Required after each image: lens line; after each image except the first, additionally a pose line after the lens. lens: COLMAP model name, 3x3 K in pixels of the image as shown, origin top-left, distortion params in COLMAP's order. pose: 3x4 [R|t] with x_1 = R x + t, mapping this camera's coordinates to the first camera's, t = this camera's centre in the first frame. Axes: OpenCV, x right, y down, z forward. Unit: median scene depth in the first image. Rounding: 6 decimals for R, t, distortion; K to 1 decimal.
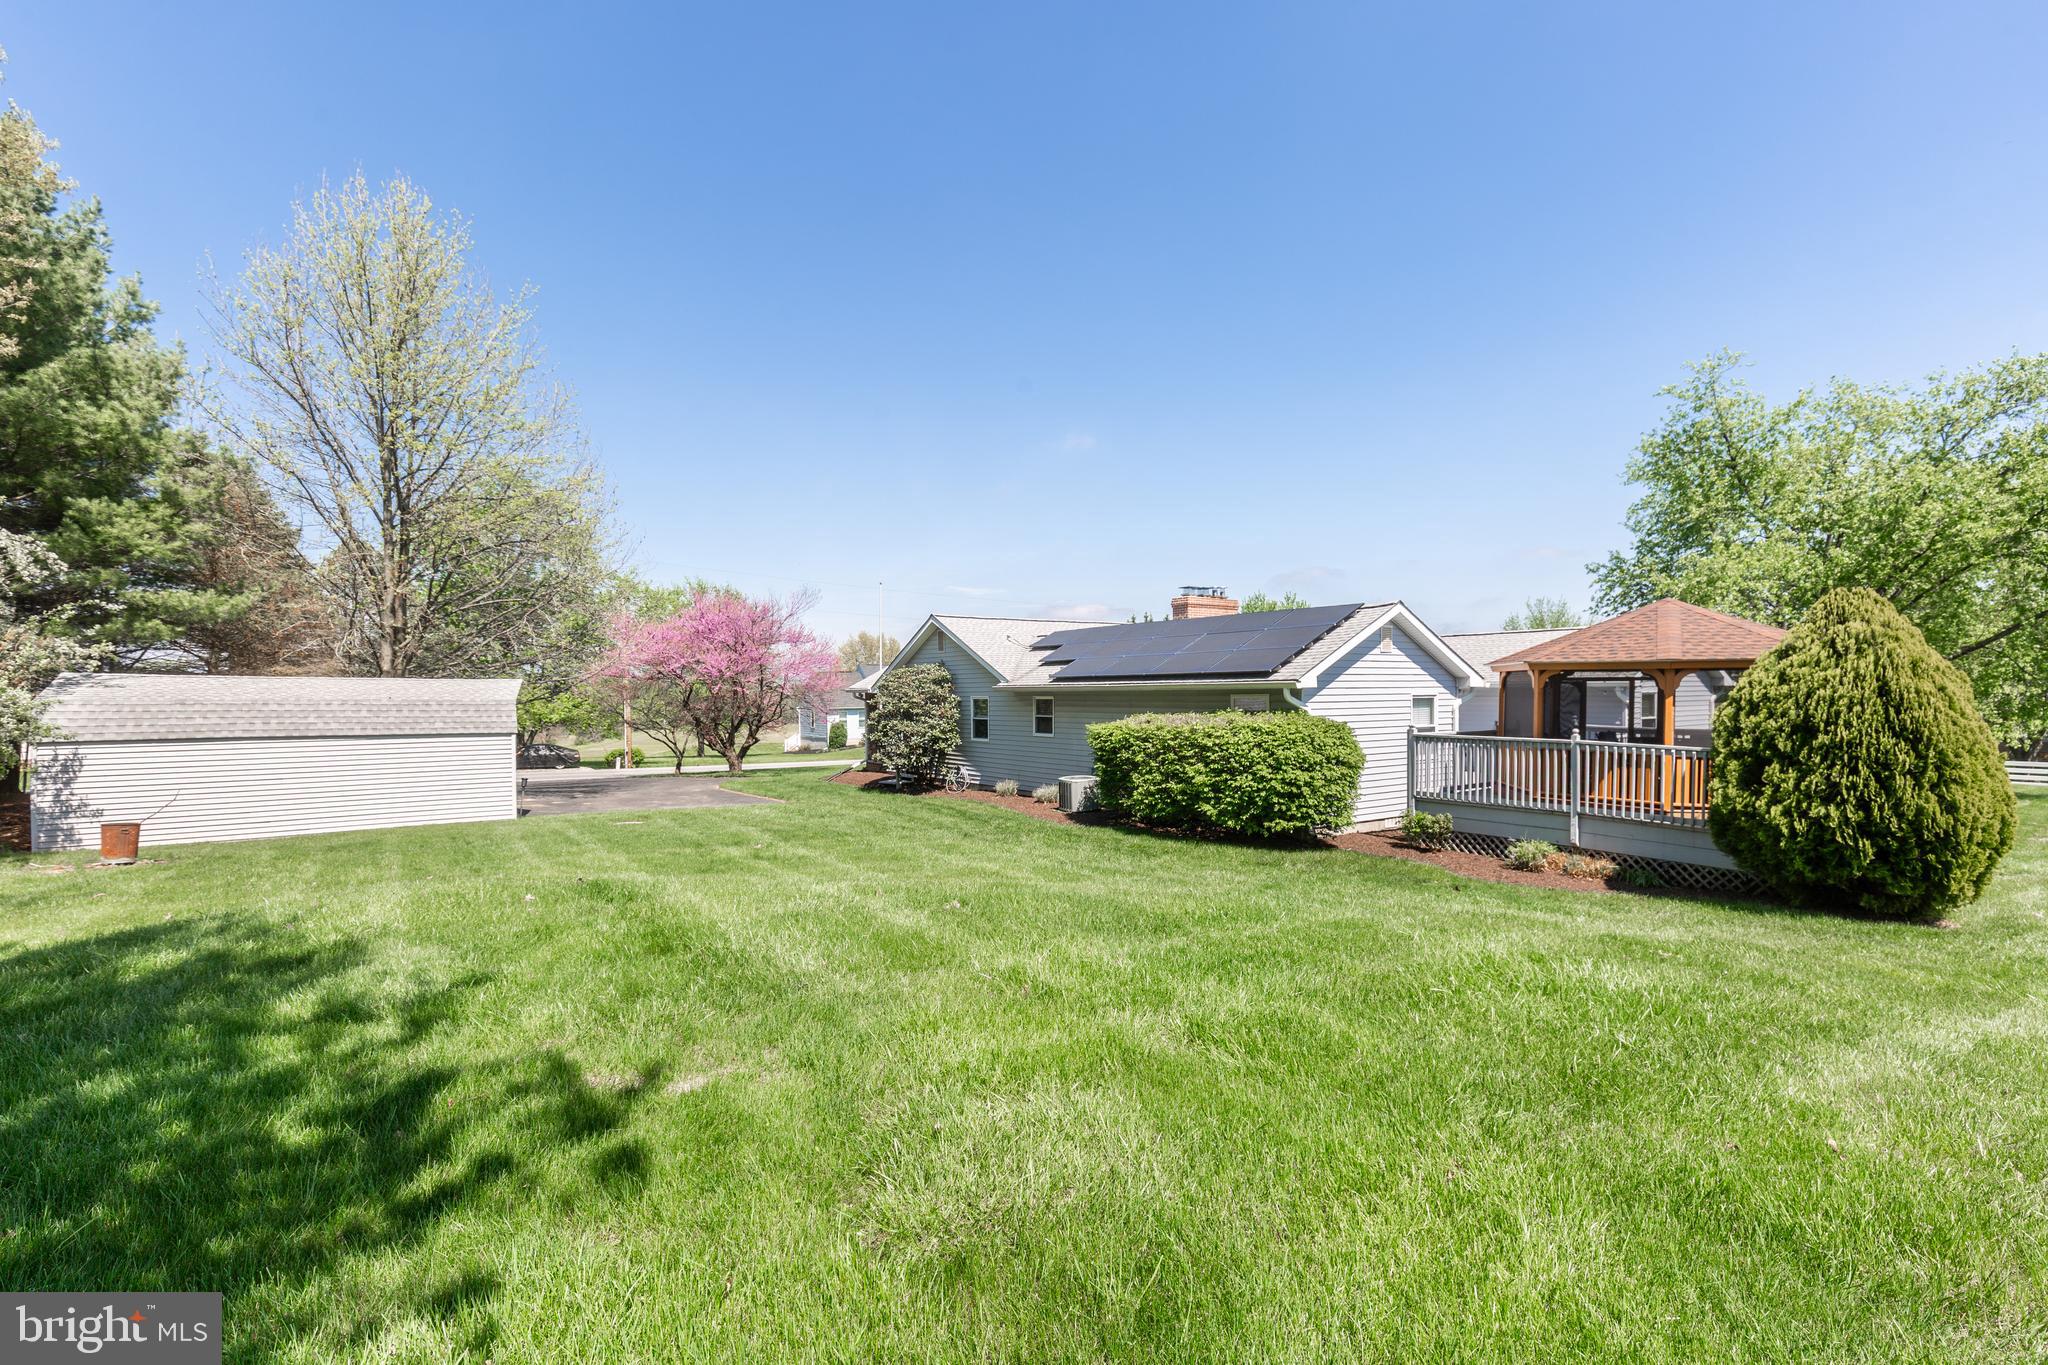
lens RADIAL K [[929.4, 0, 1020.6], [0, 929.4, 689.1], [0, 0, 1]] dist [0.010035, -0.001203]
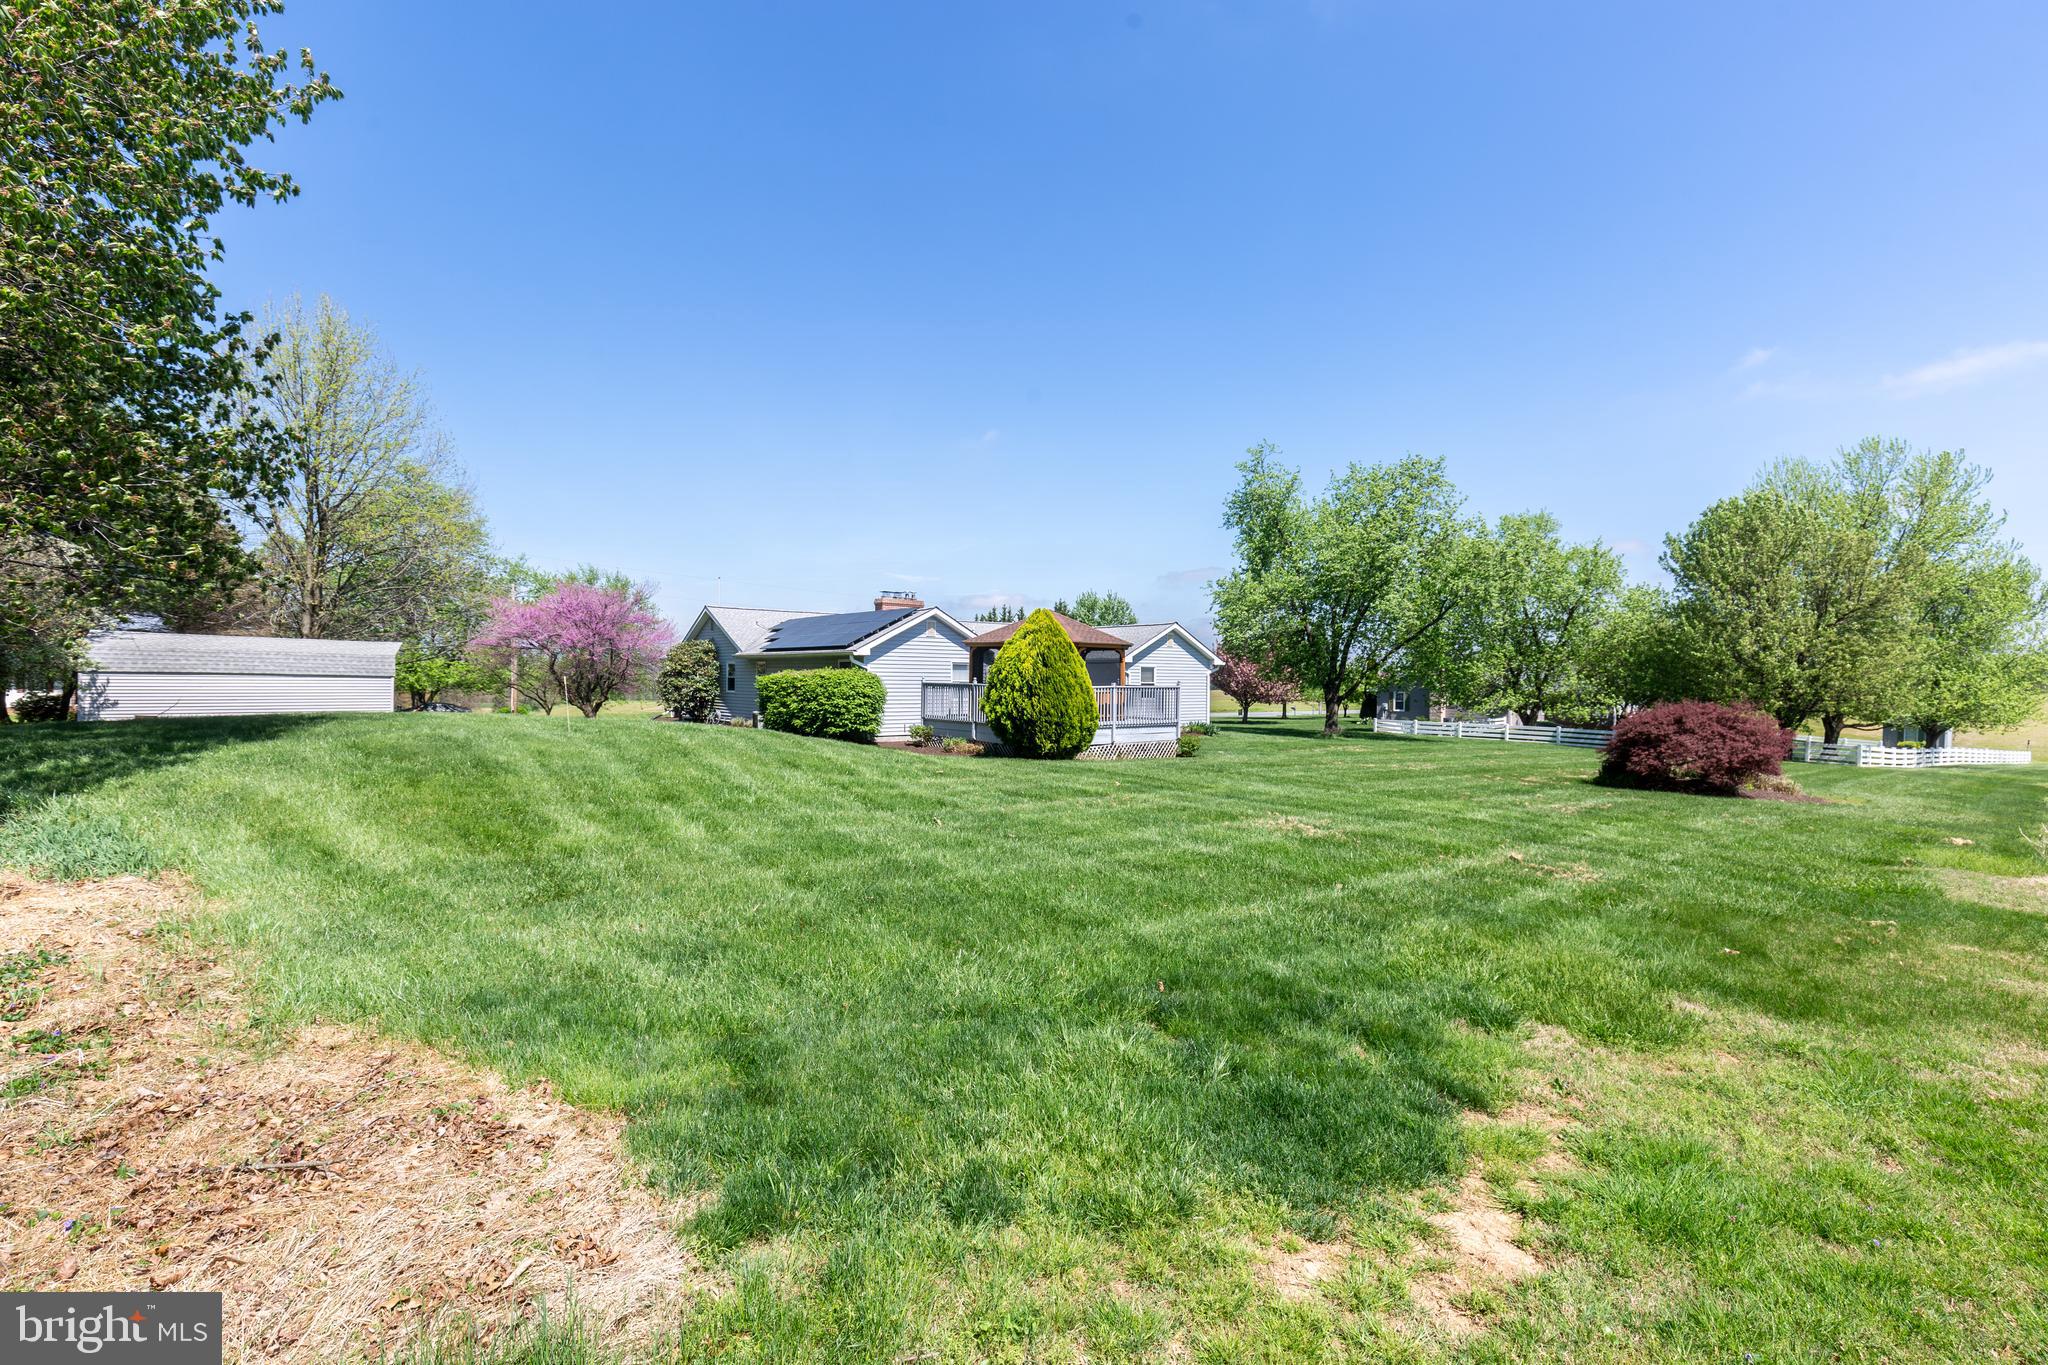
lens RADIAL K [[929.4, 0, 1028.4], [0, 929.4, 667.6], [0, 0, 1]] dist [0.010035, -0.001203]
pose [[0.997507, 0.021523, 0.067199, 0.358914], [-0.020896, 0.999731, -0.010021, 0.023967], [-0.067397, 0.008592, 0.997689, -0.547661]]
